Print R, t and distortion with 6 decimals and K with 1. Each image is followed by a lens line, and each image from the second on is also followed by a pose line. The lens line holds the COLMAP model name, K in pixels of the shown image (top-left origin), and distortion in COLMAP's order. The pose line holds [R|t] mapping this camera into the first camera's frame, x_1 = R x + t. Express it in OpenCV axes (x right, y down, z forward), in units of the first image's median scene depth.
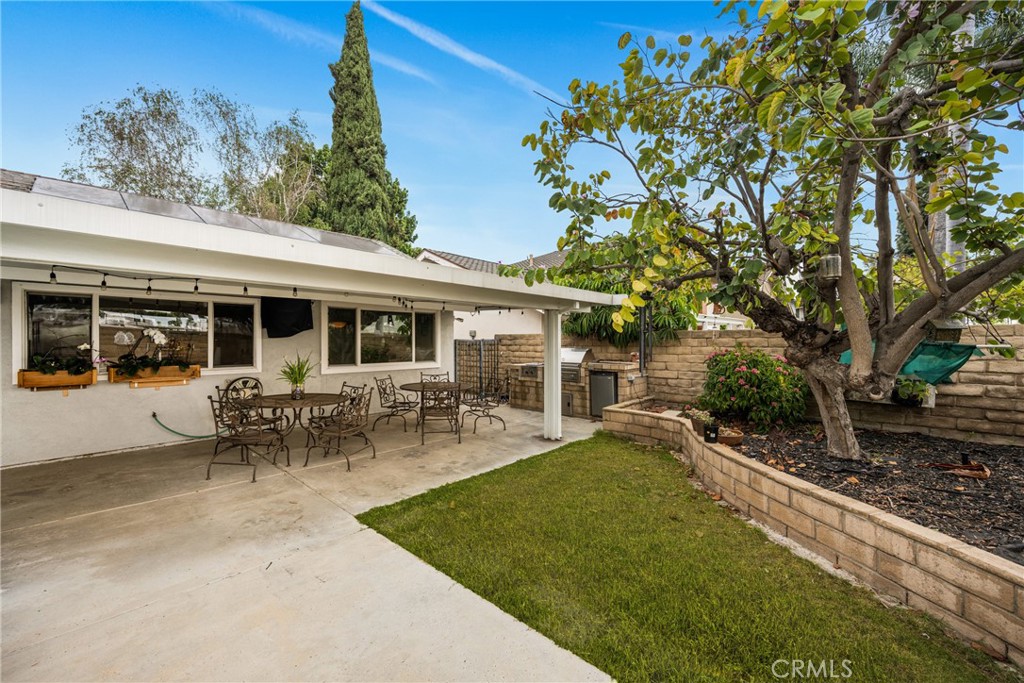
lens RADIAL K [[433.9, 0, 538.5], [0, 433.9, 336.9], [0, 0, 1]] dist [-0.000087, -0.000248]
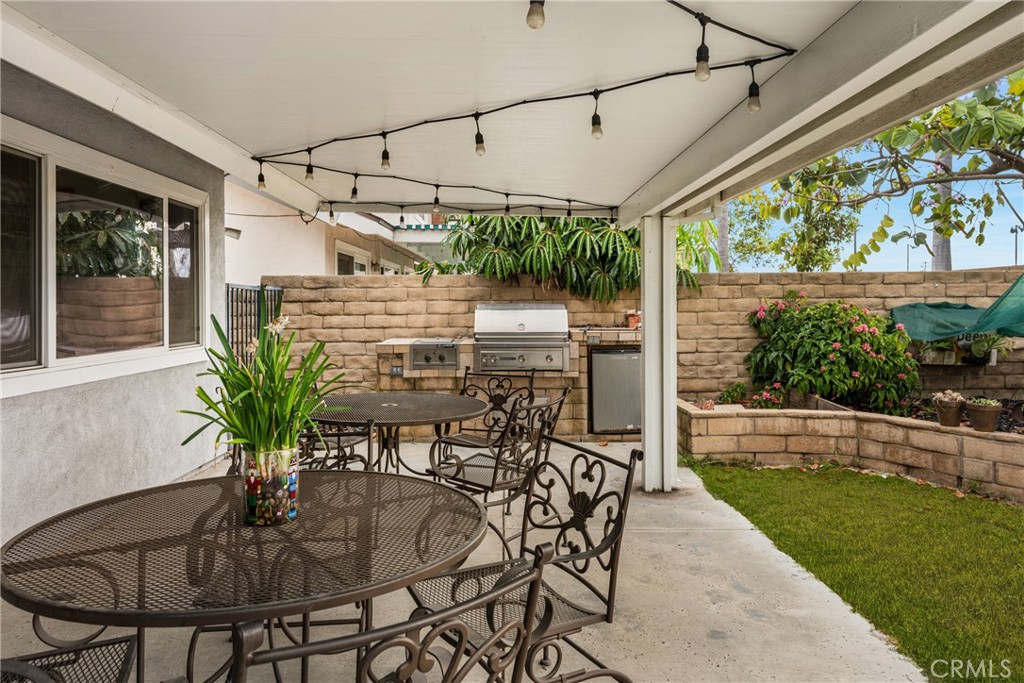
lens RADIAL K [[679.4, 0, 512.6], [0, 679.4, 304.2], [0, 0, 1]] dist [0.000492, -0.000290]
pose [[0.722071, -0.002601, 0.691814, -0.517078], [0.000702, 0.999995, 0.003028, 0.026760], [-0.691818, -0.001701, 0.722069, 0.500598]]
